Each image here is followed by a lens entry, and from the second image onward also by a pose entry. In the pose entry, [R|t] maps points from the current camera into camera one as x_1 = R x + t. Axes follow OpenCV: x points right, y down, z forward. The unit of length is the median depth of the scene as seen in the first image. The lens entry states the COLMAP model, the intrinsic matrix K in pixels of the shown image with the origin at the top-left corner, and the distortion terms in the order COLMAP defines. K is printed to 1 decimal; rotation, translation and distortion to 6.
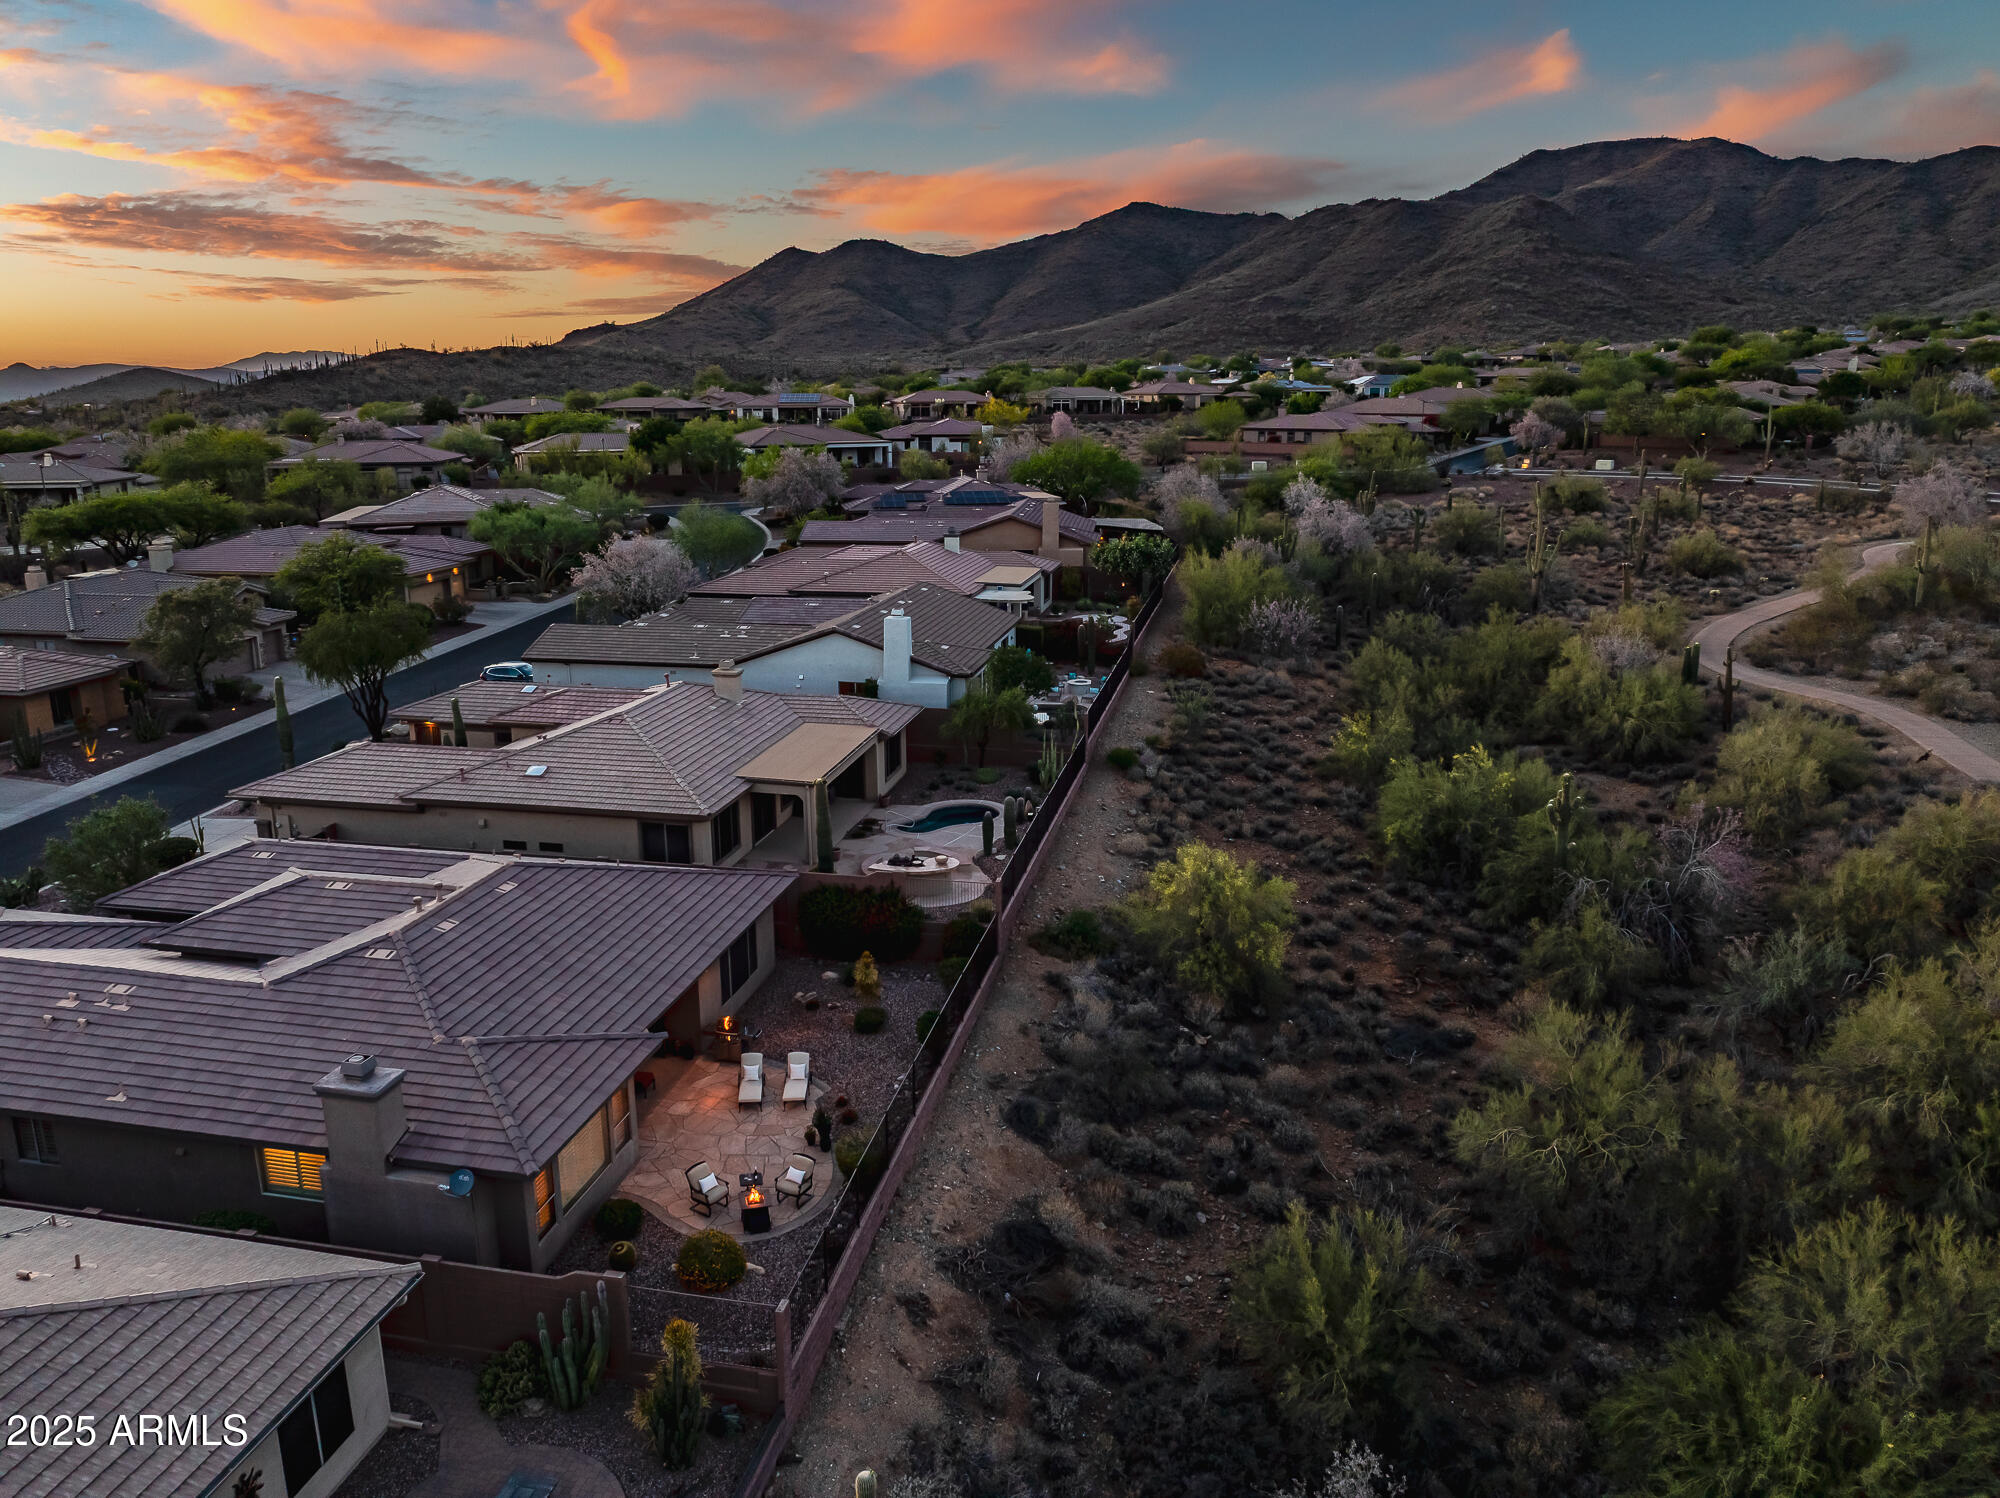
lens RADIAL K [[1409.1, 0, 1000.0], [0, 1409.1, 749.0], [0, 0, 1]] dist [-0.041665, 0.004921]
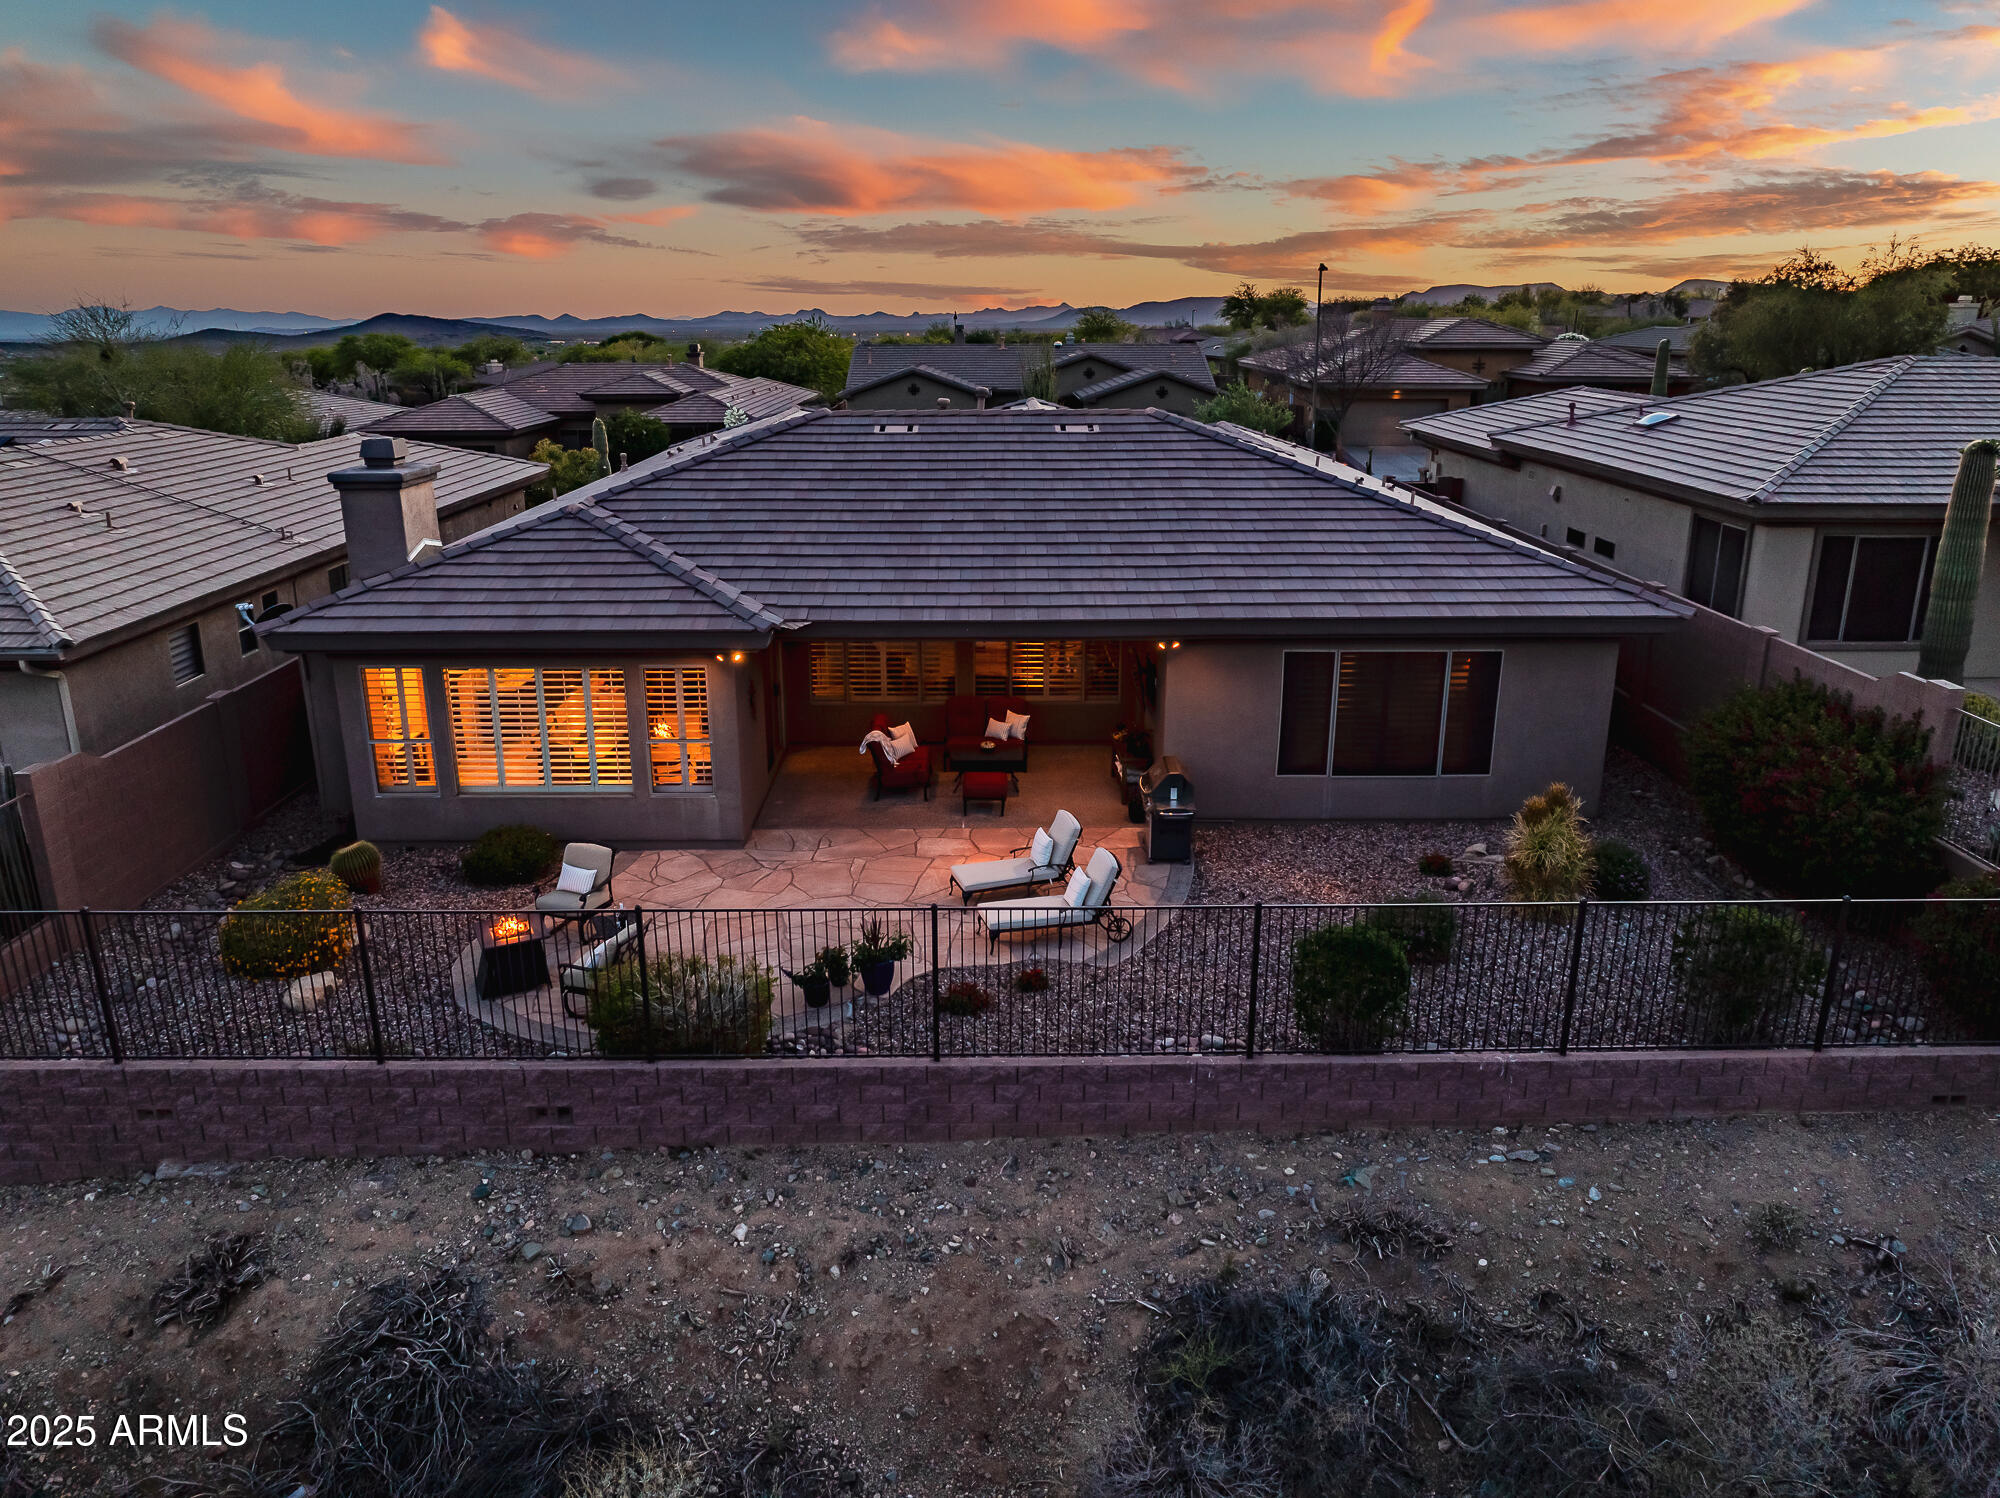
lens RADIAL K [[1401.9, 0, 1000.0], [0, 1401.9, 749.0], [0, 0, 1]] dist [-0.046741, 0.001509]
pose [[0.198841, 0.293103, -0.935176, 0.185826], [-0.240969, 0.939557, 0.243240, 0.072845], [0.949946, 0.176982, 0.257451, 0.678361]]
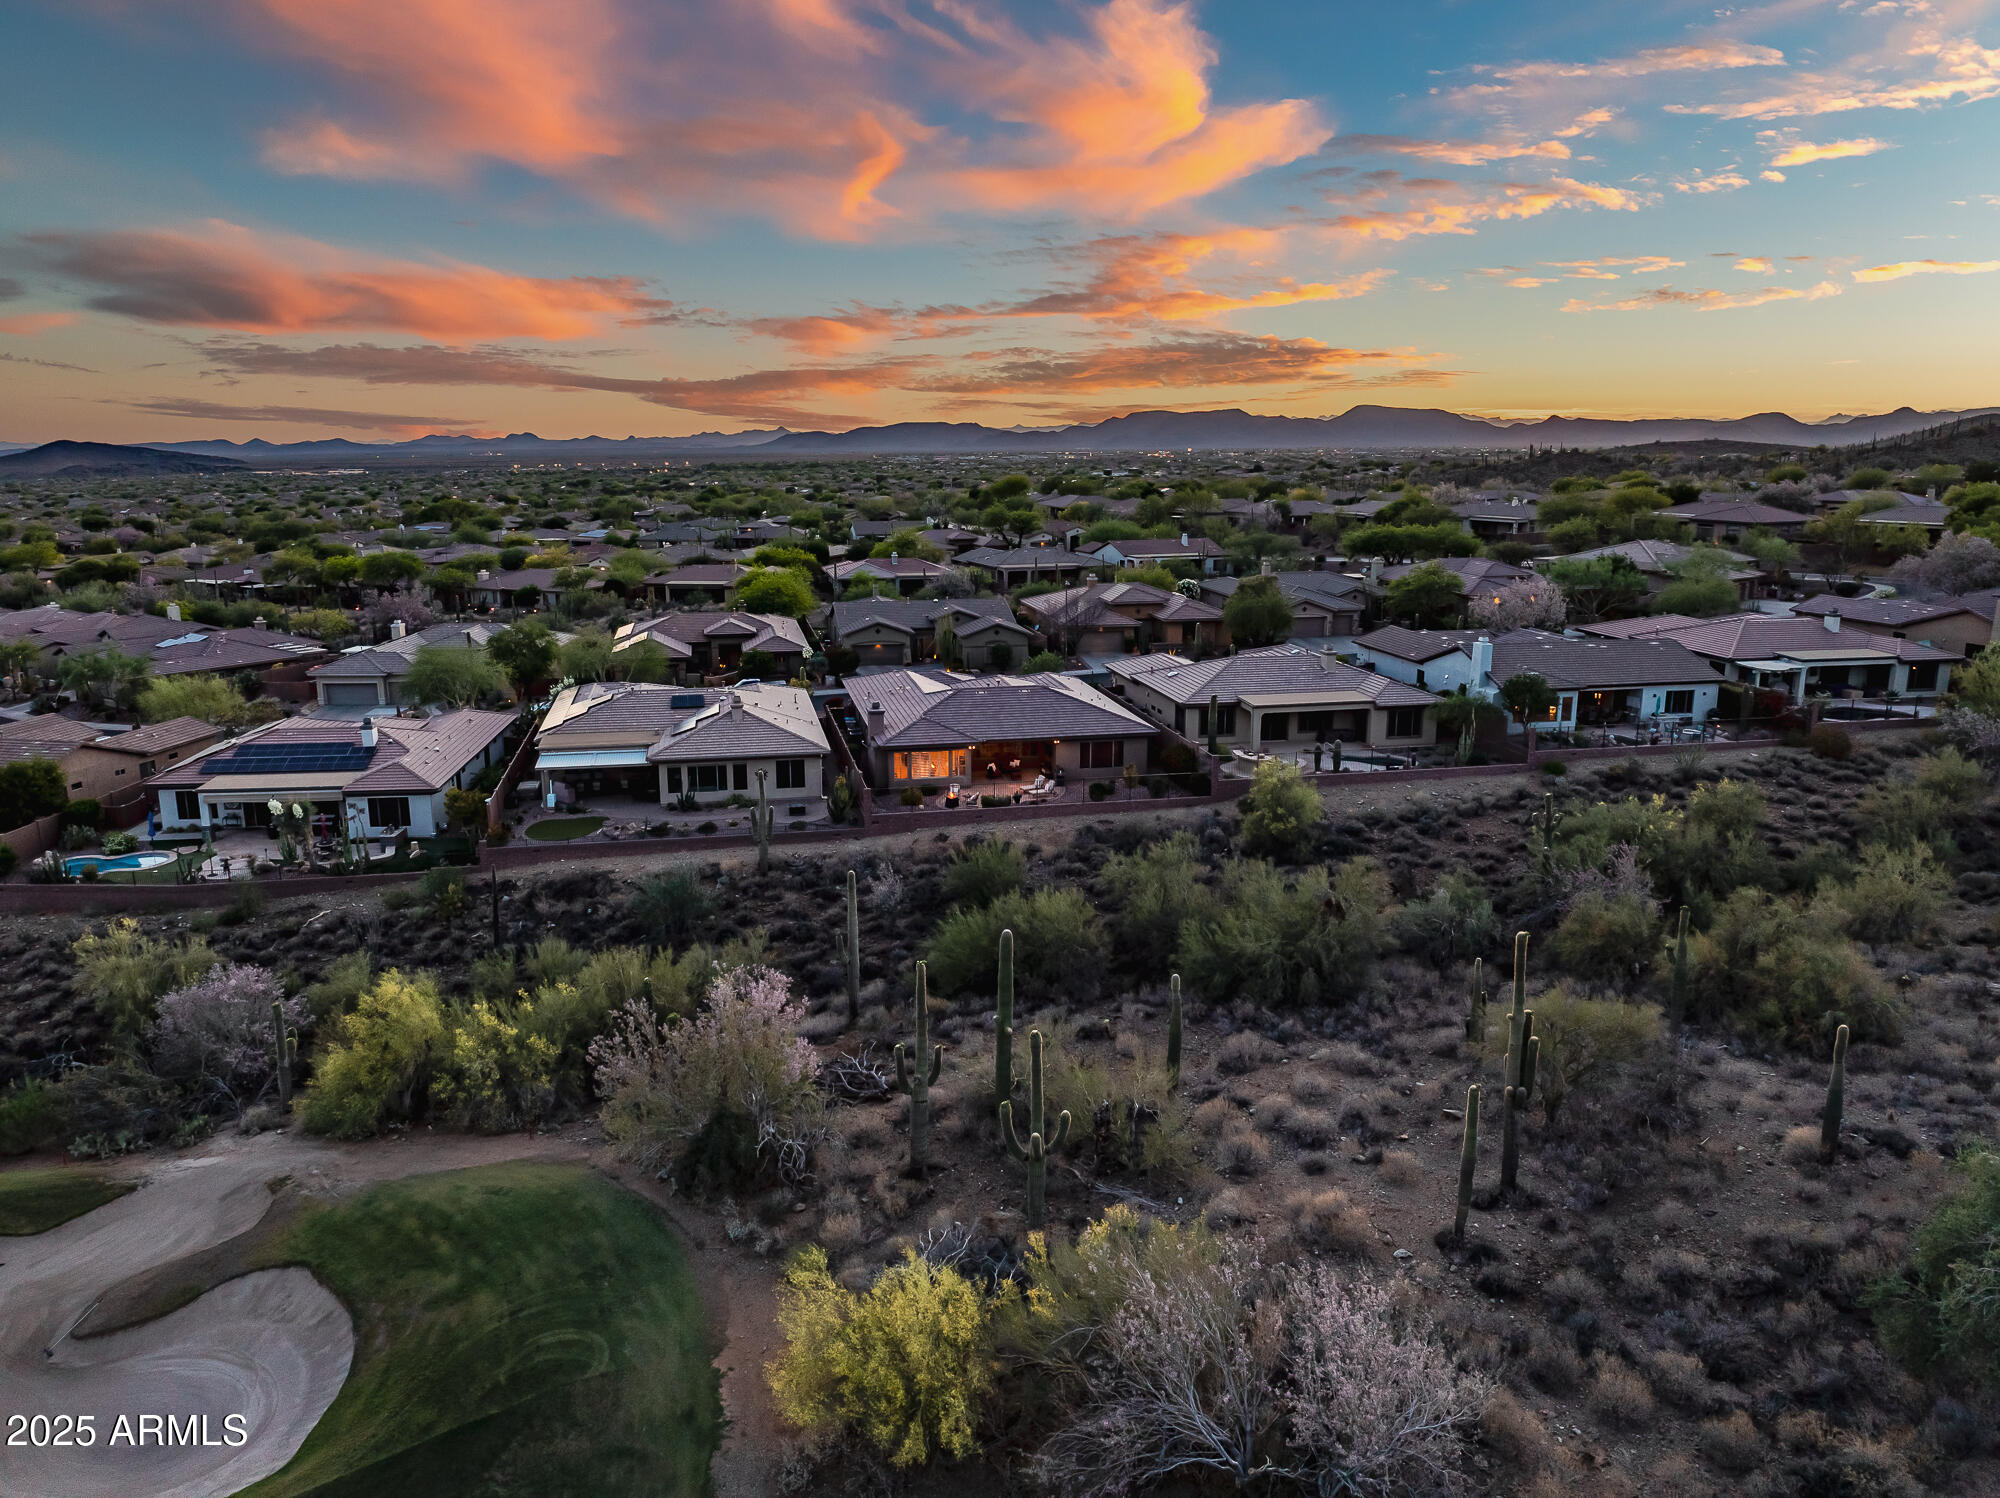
lens RADIAL K [[1409.1, 0, 1000.0], [0, 1409.1, 749.0], [0, 0, 1]] dist [-0.041665, 0.004921]
pose [[0.386659, 0.203111, -0.899578, 1.482977], [-0.229306, 0.965986, 0.119543, -0.068943], [0.893260, 0.160056, 0.420082, -0.035442]]
